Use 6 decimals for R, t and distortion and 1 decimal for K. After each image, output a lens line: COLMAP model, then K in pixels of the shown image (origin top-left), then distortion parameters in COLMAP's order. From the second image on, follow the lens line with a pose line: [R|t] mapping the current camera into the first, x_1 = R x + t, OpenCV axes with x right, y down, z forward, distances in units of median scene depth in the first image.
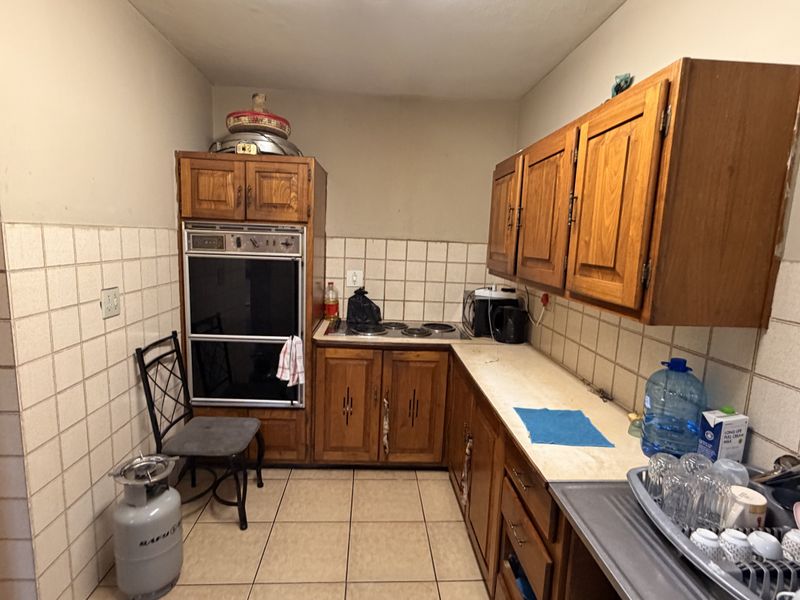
lens RADIAL K [[424.0, 0, 396.8], [0, 424.0, 301.3], [0, 0, 1]] dist [-0.002197, 0.000810]
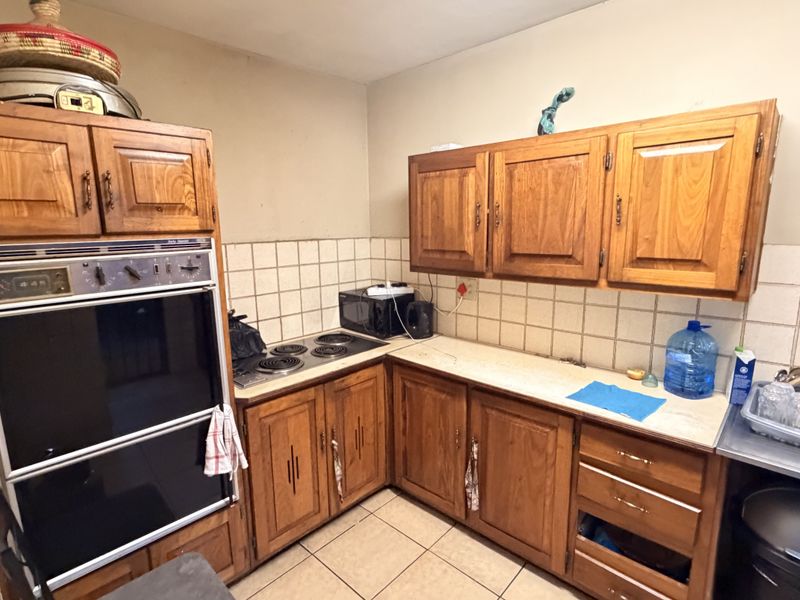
lens RADIAL K [[424.0, 0, 396.8], [0, 424.0, 301.3], [0, 0, 1]] dist [-0.002197, 0.000810]
pose [[0.725111, -0.179161, 0.664917, -0.463335], [0.148603, 0.983523, 0.102953, -0.105354], [-0.672407, 0.024157, 0.739788, 0.331730]]
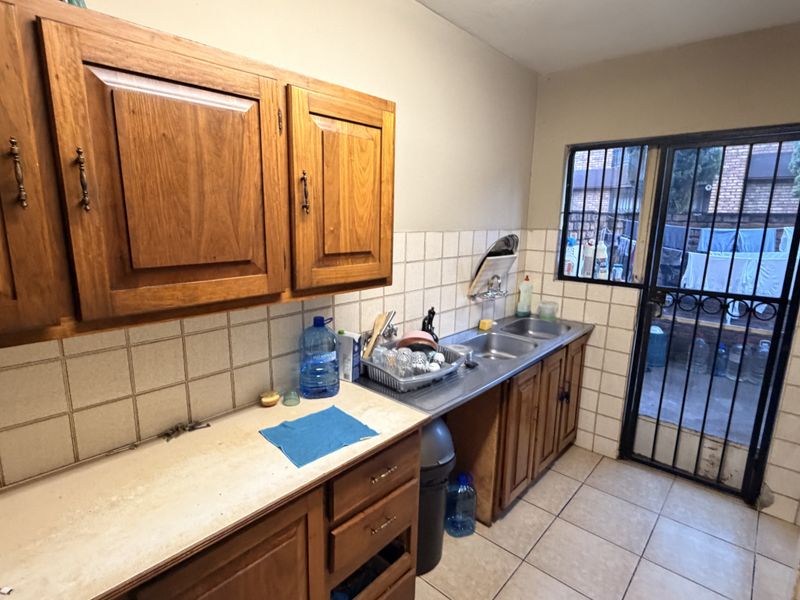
lens RADIAL K [[424.0, 0, 396.8], [0, 424.0, 301.3], [0, 0, 1]] dist [-0.002197, 0.000810]
pose [[-0.701034, -0.189835, 0.687396, -0.189156], [0.063092, 0.943628, 0.324941, -0.159585], [-0.710331, 0.271164, -0.649538, 0.853103]]
